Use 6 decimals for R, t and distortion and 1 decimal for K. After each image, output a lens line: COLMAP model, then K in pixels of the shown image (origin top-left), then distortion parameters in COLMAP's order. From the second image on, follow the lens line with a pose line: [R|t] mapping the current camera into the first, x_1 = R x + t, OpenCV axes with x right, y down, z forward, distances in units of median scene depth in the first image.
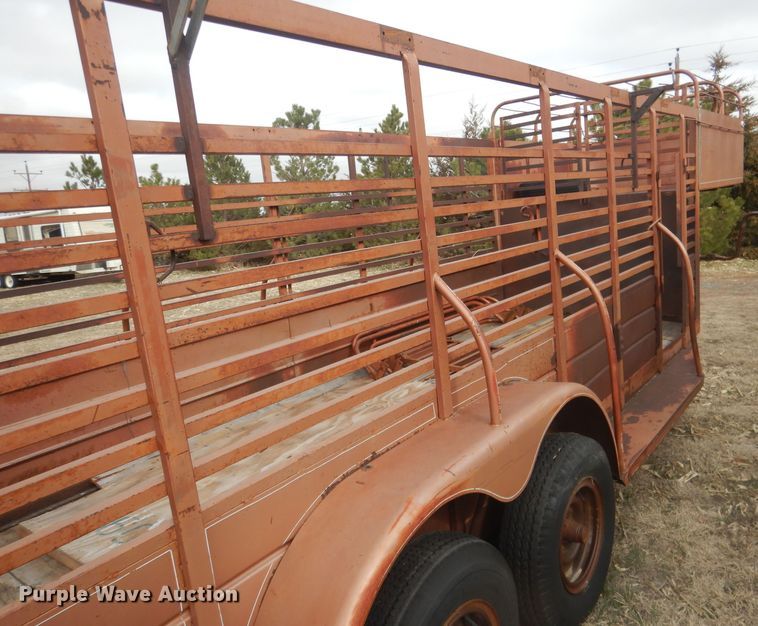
lens RADIAL K [[603.7, 0, 417.5], [0, 603.7, 309.8], [0, 0, 1]] dist [0.004421, 0.002274]
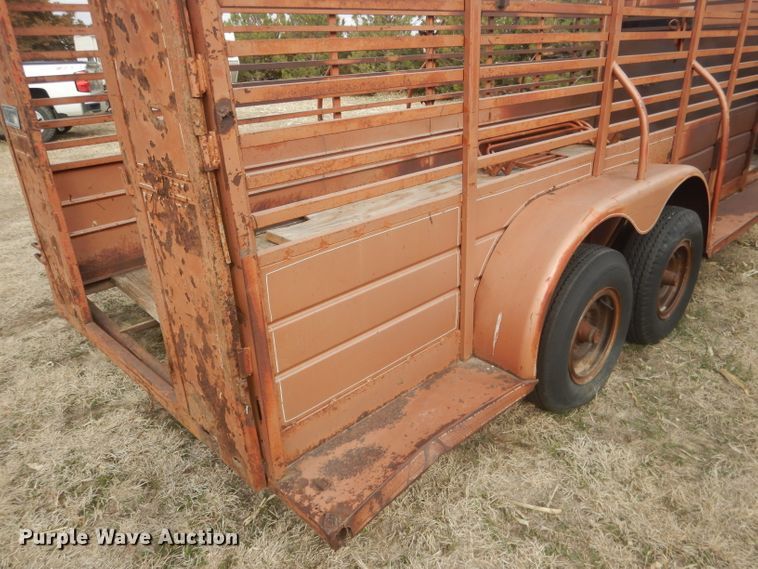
lens RADIAL K [[544.0, 0, 376.0], [0, 544.0, 280.8], [0, 0, 1]] dist [0.006785, 0.001805]
pose [[0.983017, 0.122496, -0.136645, -0.125392], [-0.086467, 0.965943, 0.243880, 0.076260], [0.161865, -0.227923, 0.960131, -0.162776]]
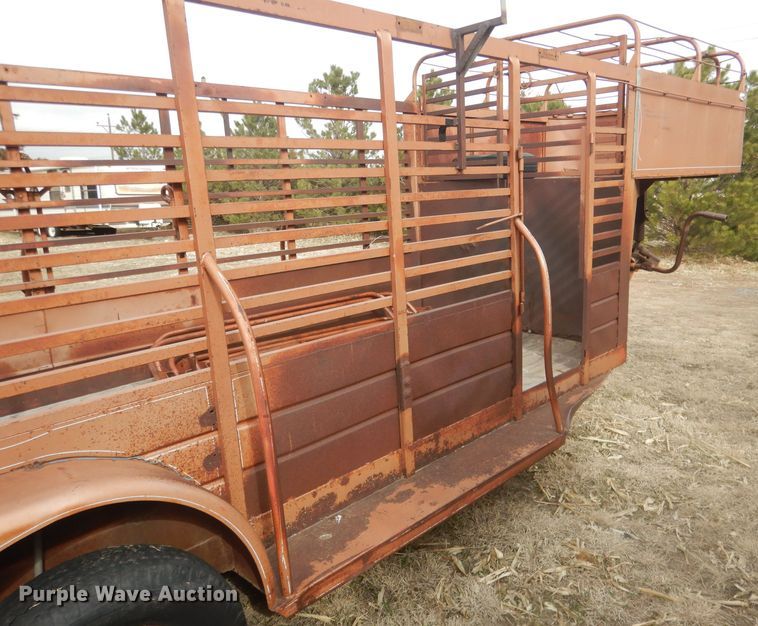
lens RADIAL K [[606.0, 0, 422.2], [0, 606.0, 313.6], [0, 0, 1]] dist [0.010786, 0.007815]
pose [[0.991012, 0.082436, -0.105355, 0.357280], [-0.077240, 0.995630, 0.052493, -0.058079], [0.109222, -0.043884, 0.993048, 0.246532]]
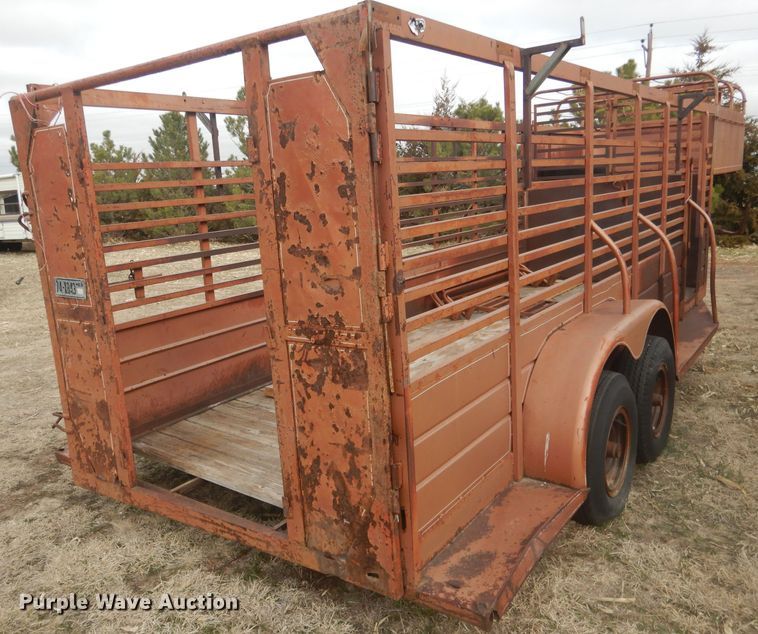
lens RADIAL K [[658.3, 0, 343.4], [0, 658.3, 315.8], [0, 0, 1]] dist [0.004092, -0.002389]
pose [[0.999419, 0.033957, -0.002921, -0.294680], [-0.033866, 0.999066, 0.026853, 0.082512], [0.003831, -0.026738, 0.999635, -0.362679]]
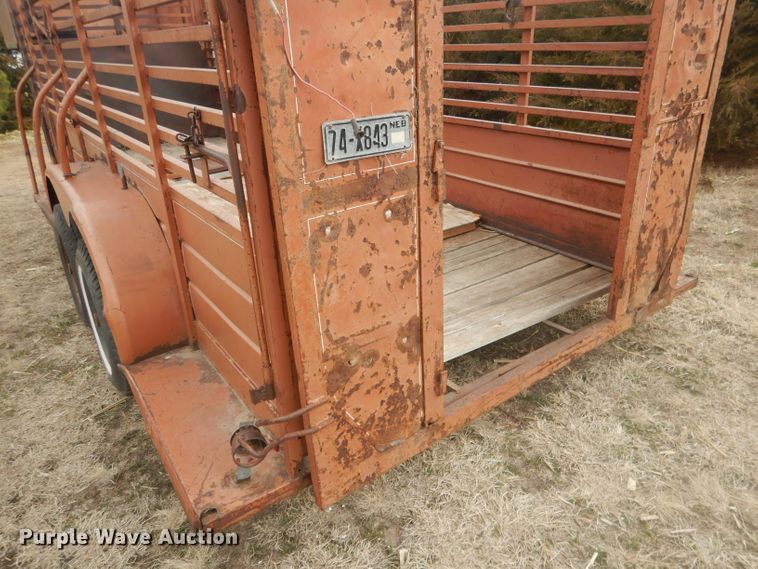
lens RADIAL K [[545.2, 0, 380.4], [0, 545.2, 280.9], [0, 0, 1]] dist [0.007446, 0.004387]
pose [[0.315594, -0.314129, 0.895390, -0.892804], [0.175989, 0.946620, 0.270072, 0.076379], [-0.932431, 0.072346, 0.354031, 0.250356]]
